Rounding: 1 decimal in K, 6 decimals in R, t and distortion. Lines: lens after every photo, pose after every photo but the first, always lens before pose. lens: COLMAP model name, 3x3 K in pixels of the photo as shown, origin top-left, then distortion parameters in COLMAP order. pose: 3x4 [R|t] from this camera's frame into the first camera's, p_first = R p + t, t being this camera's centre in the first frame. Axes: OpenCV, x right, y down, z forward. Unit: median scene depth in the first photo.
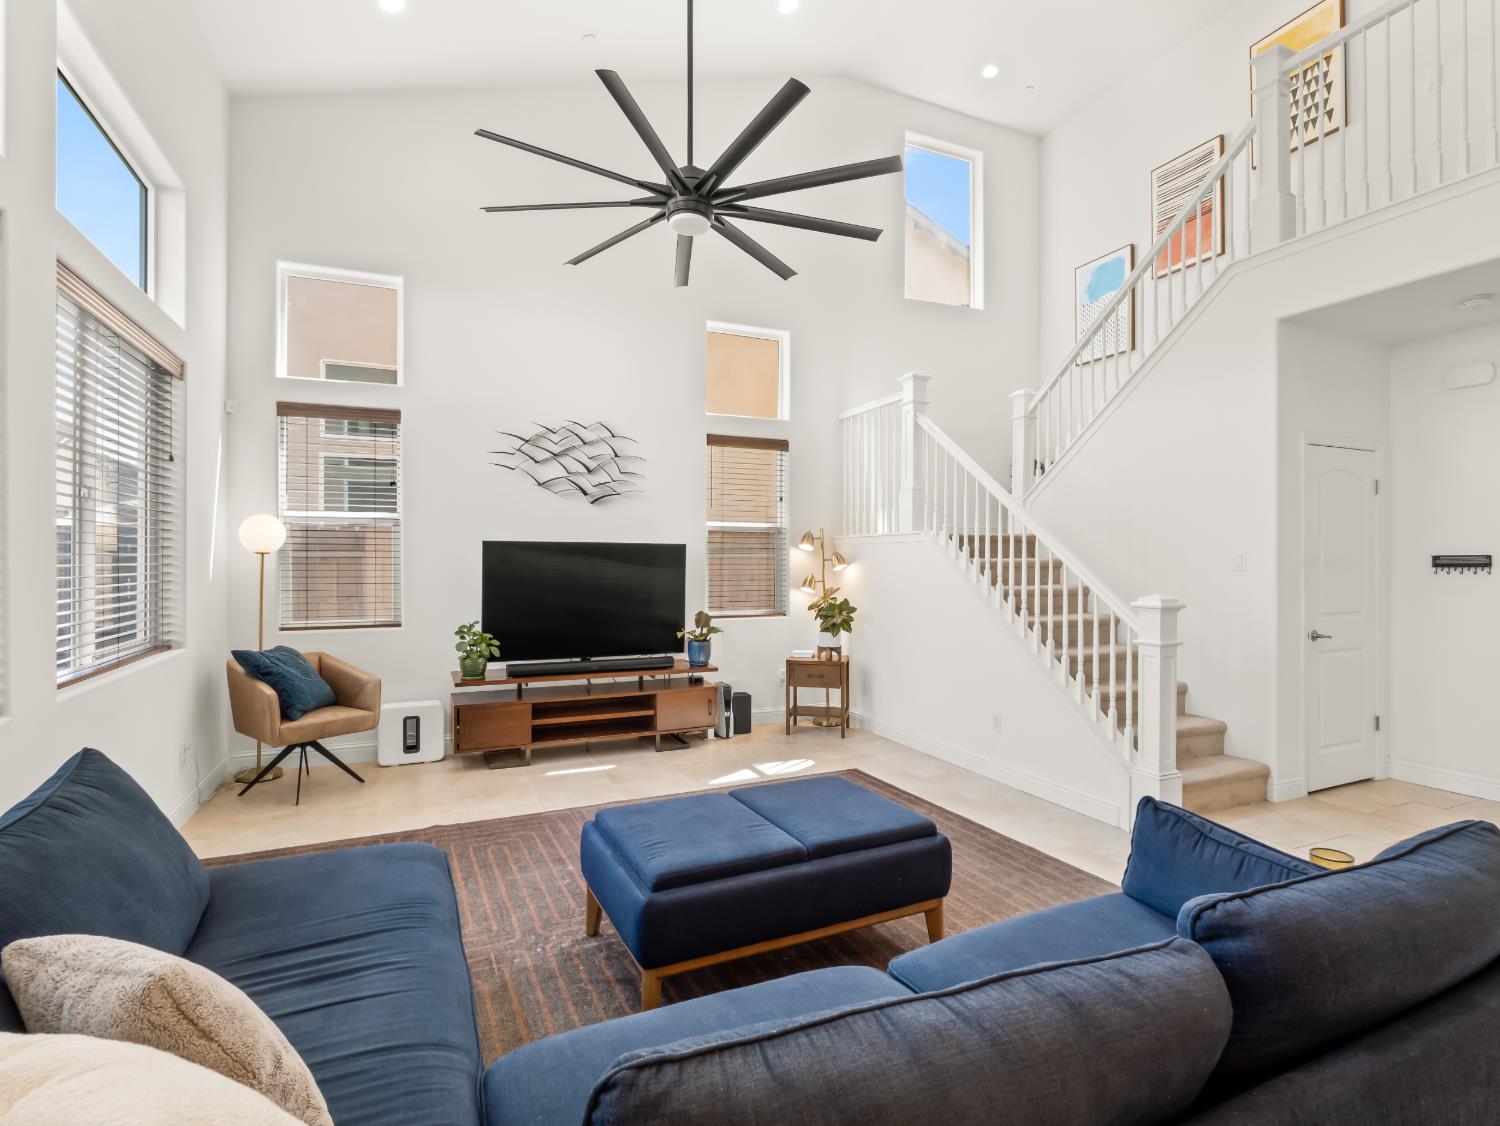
lens RADIAL K [[745.6, 0, 751.7], [0, 745.6, 562.0], [0, 0, 1]] dist [-0.012718, 0.000316]
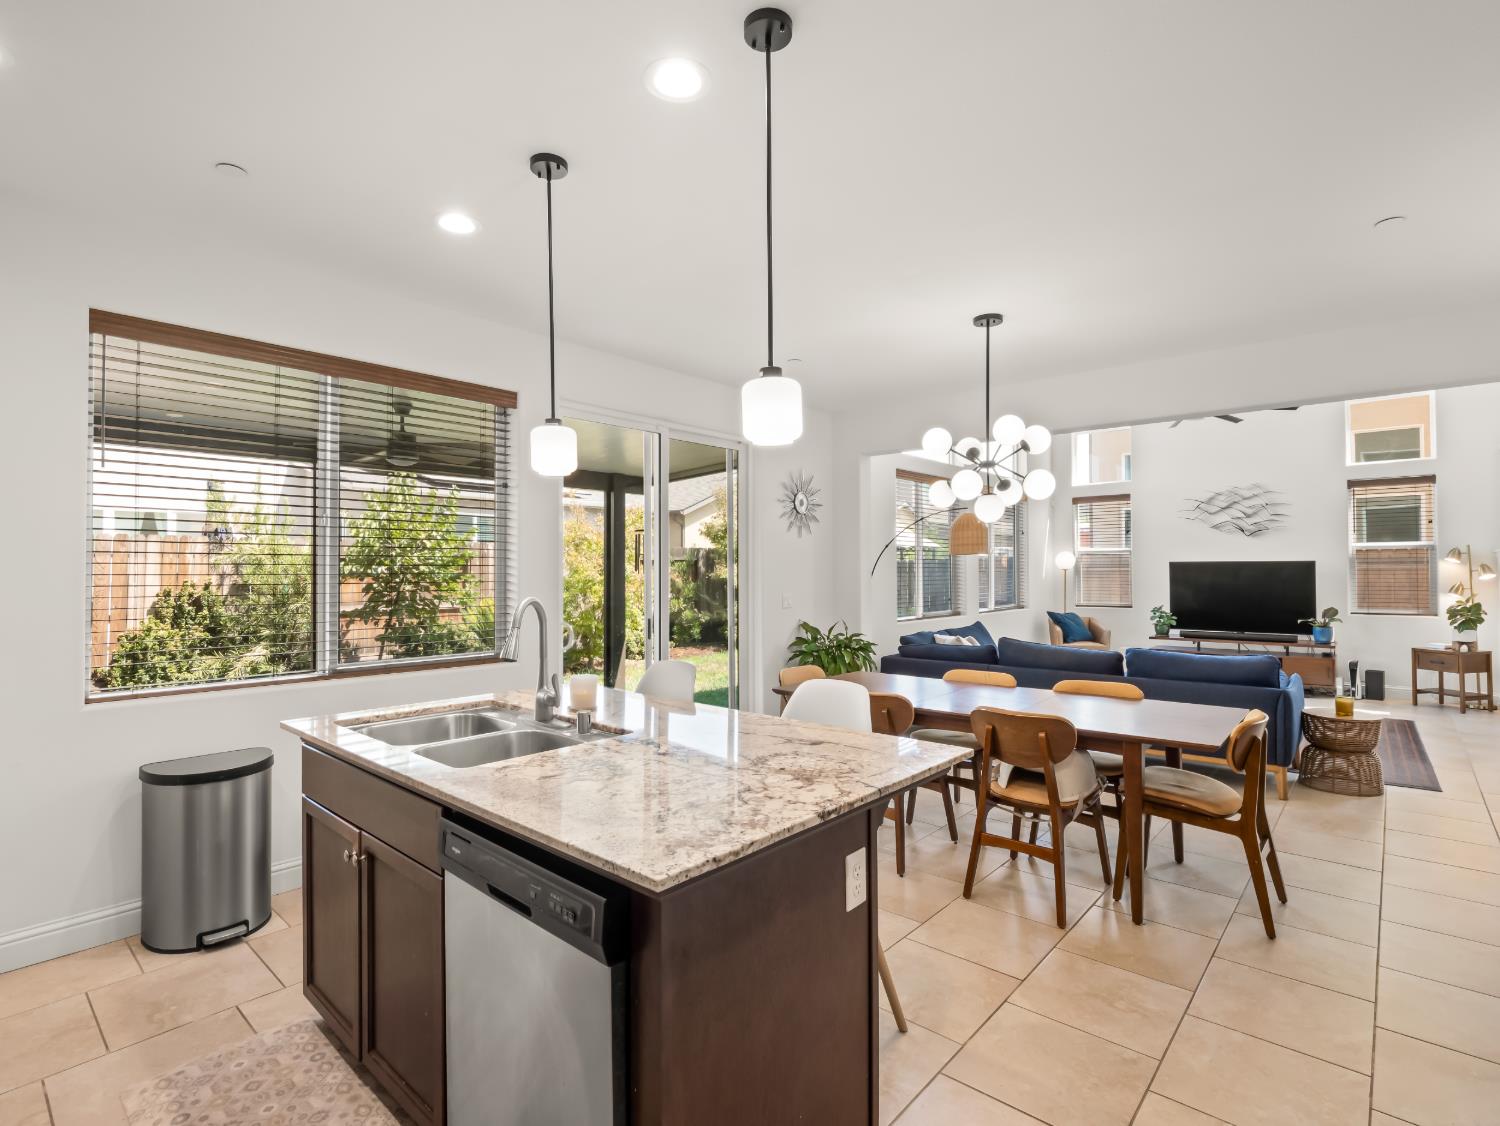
lens RADIAL K [[745.6, 0, 751.3], [0, 745.6, 556.9], [0, 0, 1]] dist [-0.012718, 0.000316]
pose [[0.431603, -0.022737, -0.901777, 0.757476], [0.005130, 0.999728, -0.022752, -0.004391], [0.902049, 0.005193, 0.431603, -0.641510]]
